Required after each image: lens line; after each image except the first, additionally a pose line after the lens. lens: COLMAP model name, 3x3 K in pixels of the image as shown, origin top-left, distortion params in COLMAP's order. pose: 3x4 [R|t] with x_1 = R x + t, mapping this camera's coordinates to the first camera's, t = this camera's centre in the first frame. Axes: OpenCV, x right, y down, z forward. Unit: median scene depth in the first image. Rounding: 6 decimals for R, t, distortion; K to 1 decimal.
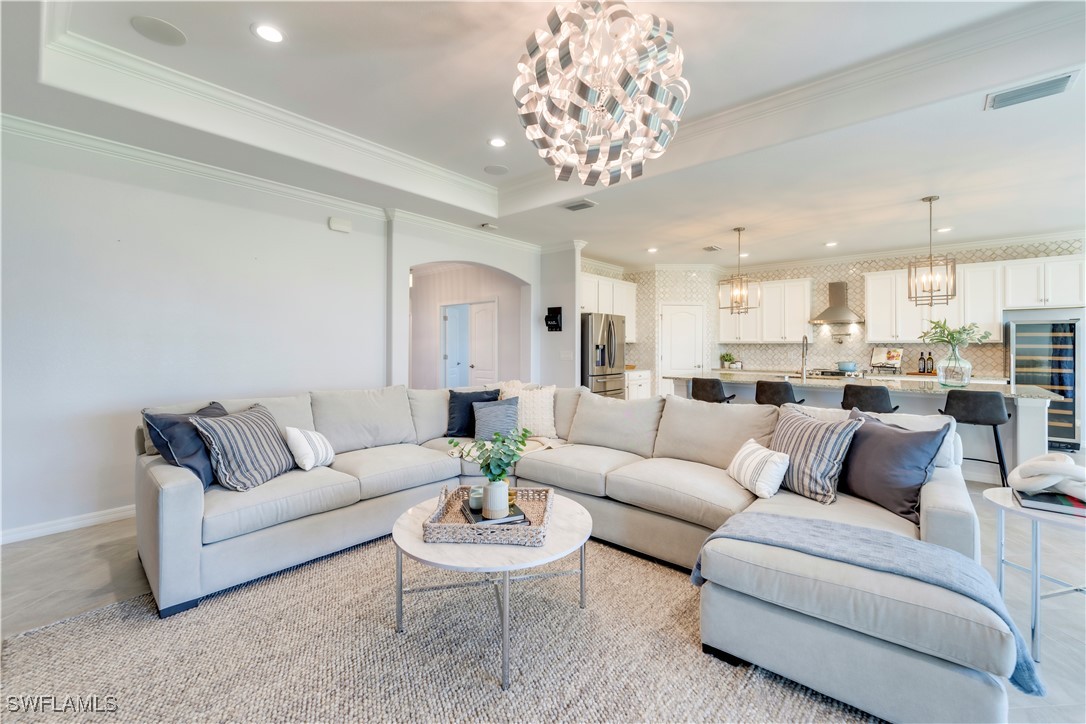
lens RADIAL K [[441.0, 0, 550.2], [0, 441.0, 342.7], [0, 0, 1]] dist [-0.000511, -0.000066]
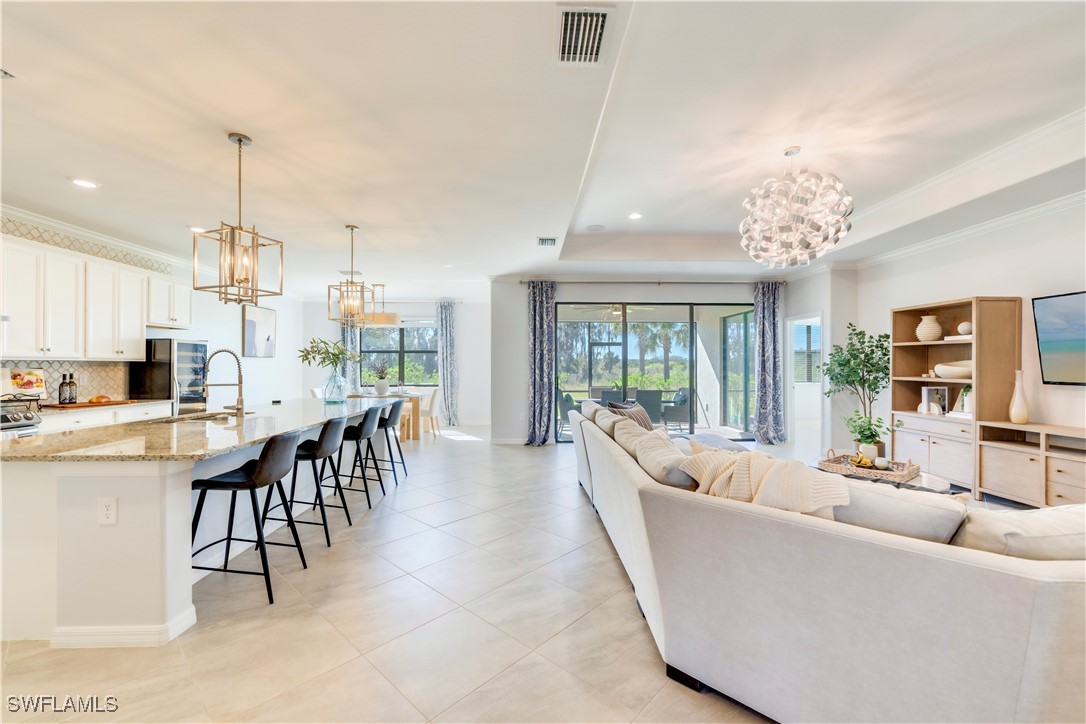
lens RADIAL K [[439.3, 0, 543.3], [0, 439.3, 363.4], [0, 0, 1]] dist [0.000398, 0.000006]
pose [[-0.679305, 0.003394, 0.733848, -0.149381], [-0.004604, 0.999950, -0.008887, 0.006650], [-0.733842, -0.009416, -0.679255, 0.840809]]
